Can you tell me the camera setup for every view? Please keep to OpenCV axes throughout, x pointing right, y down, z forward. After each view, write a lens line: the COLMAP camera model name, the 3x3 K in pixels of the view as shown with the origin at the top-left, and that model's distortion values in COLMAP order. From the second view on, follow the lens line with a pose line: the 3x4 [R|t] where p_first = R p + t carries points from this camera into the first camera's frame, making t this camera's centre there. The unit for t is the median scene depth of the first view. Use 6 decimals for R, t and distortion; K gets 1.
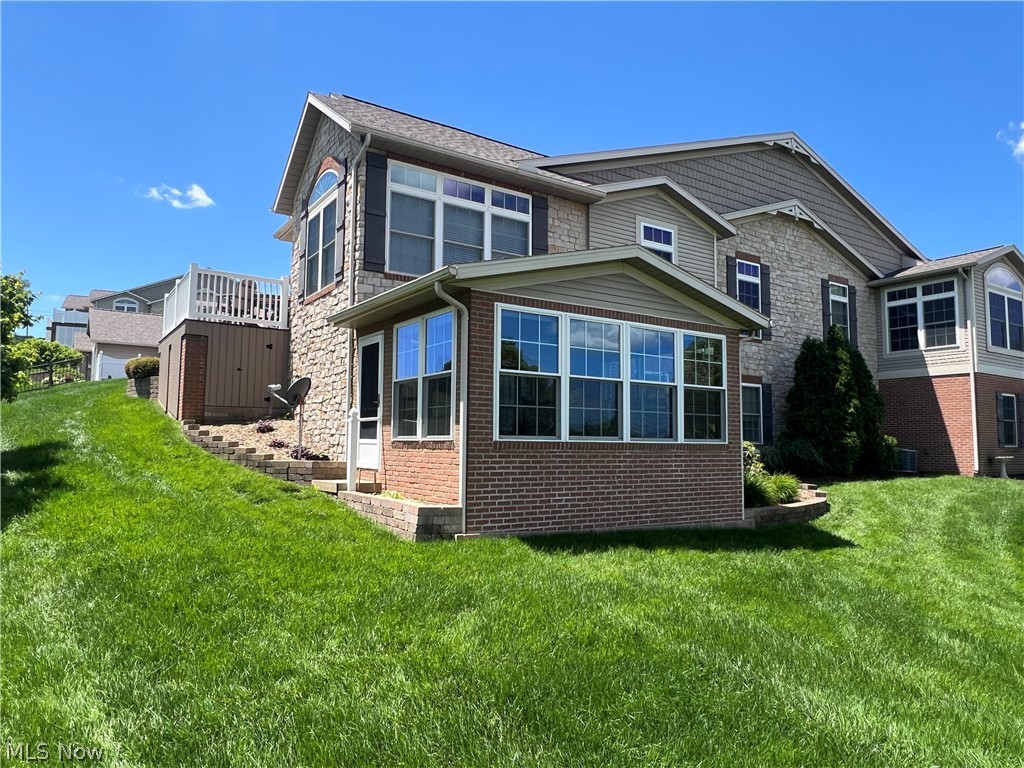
lens RADIAL K [[687.7, 0, 510.6], [0, 687.7, 379.1], [0, 0, 1]] dist [-0.006961, 0.003535]
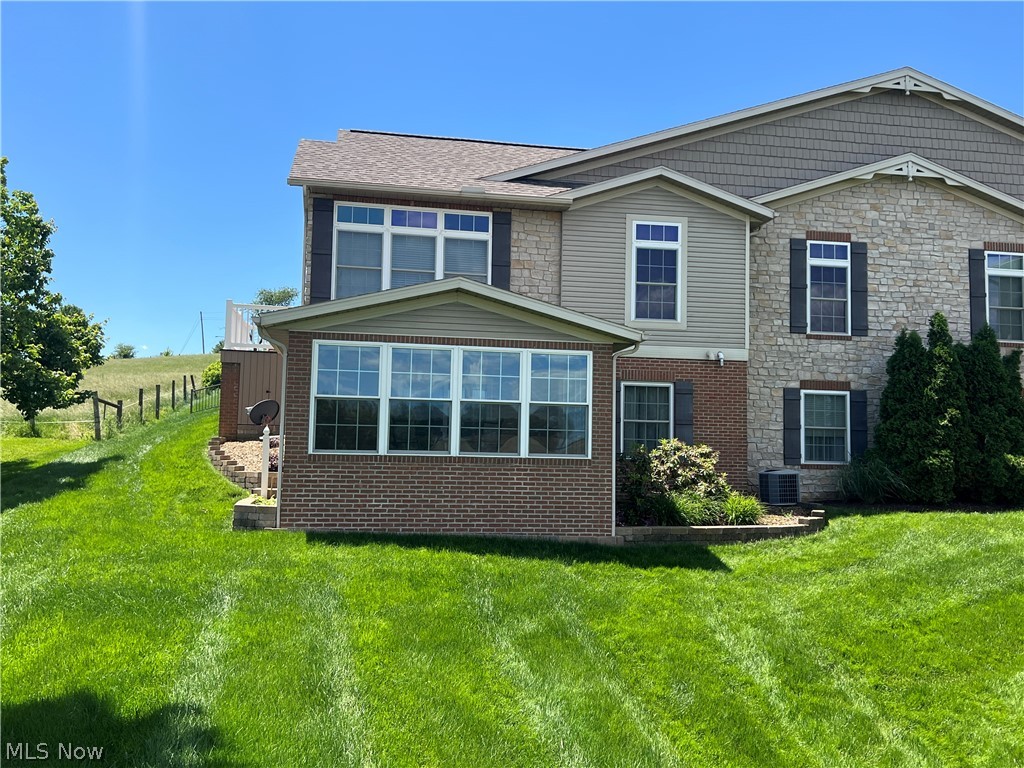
lens RADIAL K [[887.7, 0, 506.6], [0, 887.7, 376.7], [0, 0, 1]] dist [0.081267, -0.029068]
pose [[0.915500, -0.028986, -0.401271, 0.554449], [0.027281, 0.999578, -0.009964, -0.012824], [0.401391, -0.001825, 0.915905, -0.182528]]
